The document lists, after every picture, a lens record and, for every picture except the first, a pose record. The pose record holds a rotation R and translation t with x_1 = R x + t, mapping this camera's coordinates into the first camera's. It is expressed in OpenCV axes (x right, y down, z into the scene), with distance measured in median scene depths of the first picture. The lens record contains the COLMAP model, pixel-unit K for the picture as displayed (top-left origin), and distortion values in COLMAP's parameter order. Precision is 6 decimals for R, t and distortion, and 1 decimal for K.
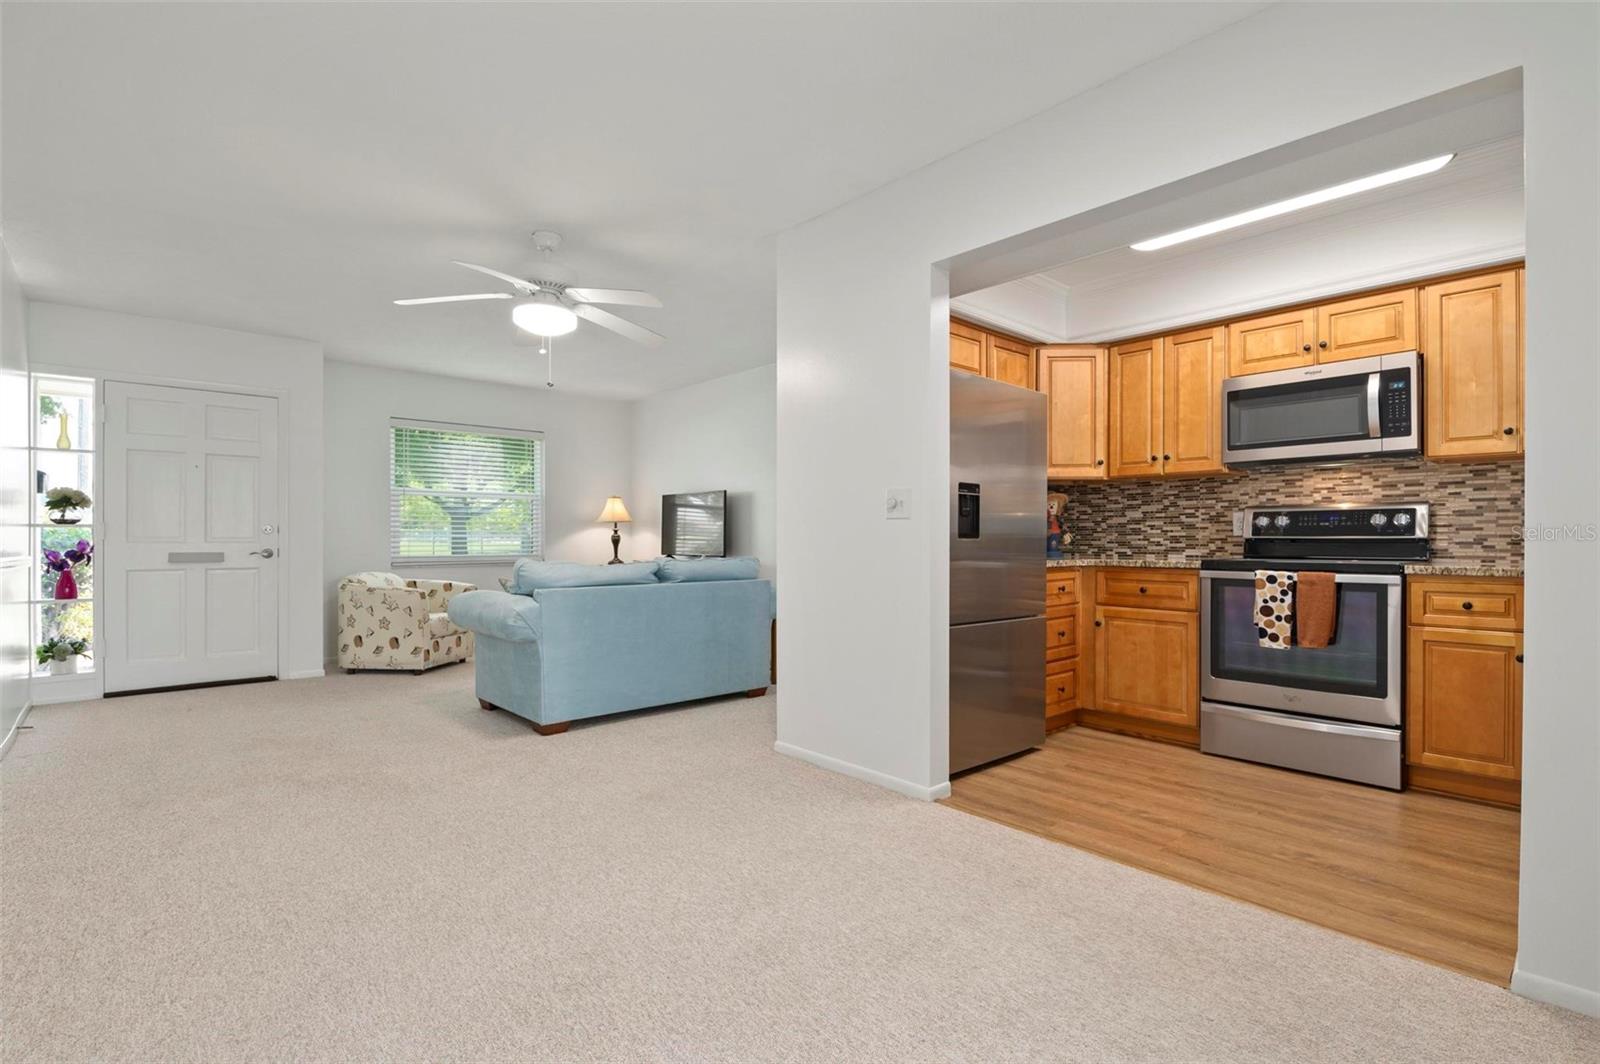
lens RADIAL K [[778.2, 0, 799.4], [0, 778.2, 537.4], [0, 0, 1]] dist [-0.003812, -0.001385]
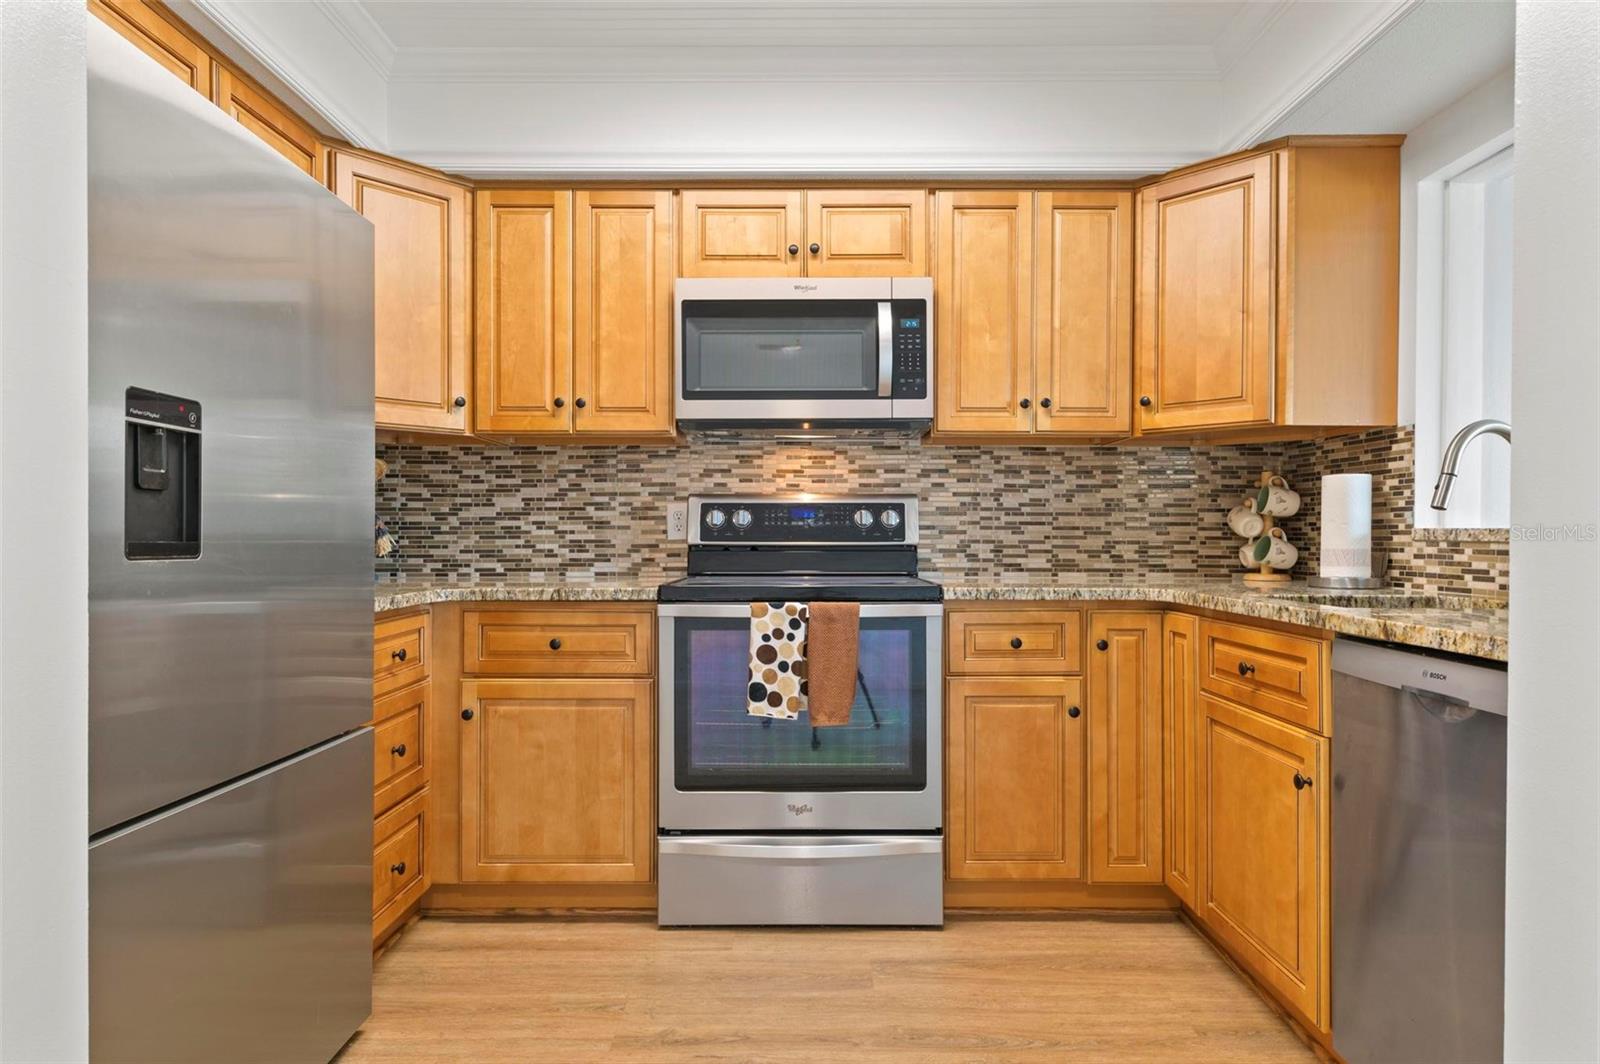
lens RADIAL K [[899.8, 0, 802.9], [0, 899.8, 539.2], [0, 0, 1]] dist [0.007187, 0.001154]
pose [[0.668548, -0.003906, 0.743659, 0.102116], [-0.002294, 0.999971, 0.007314, -0.009576], [-0.743666, -0.006596, 0.668519, 0.487427]]
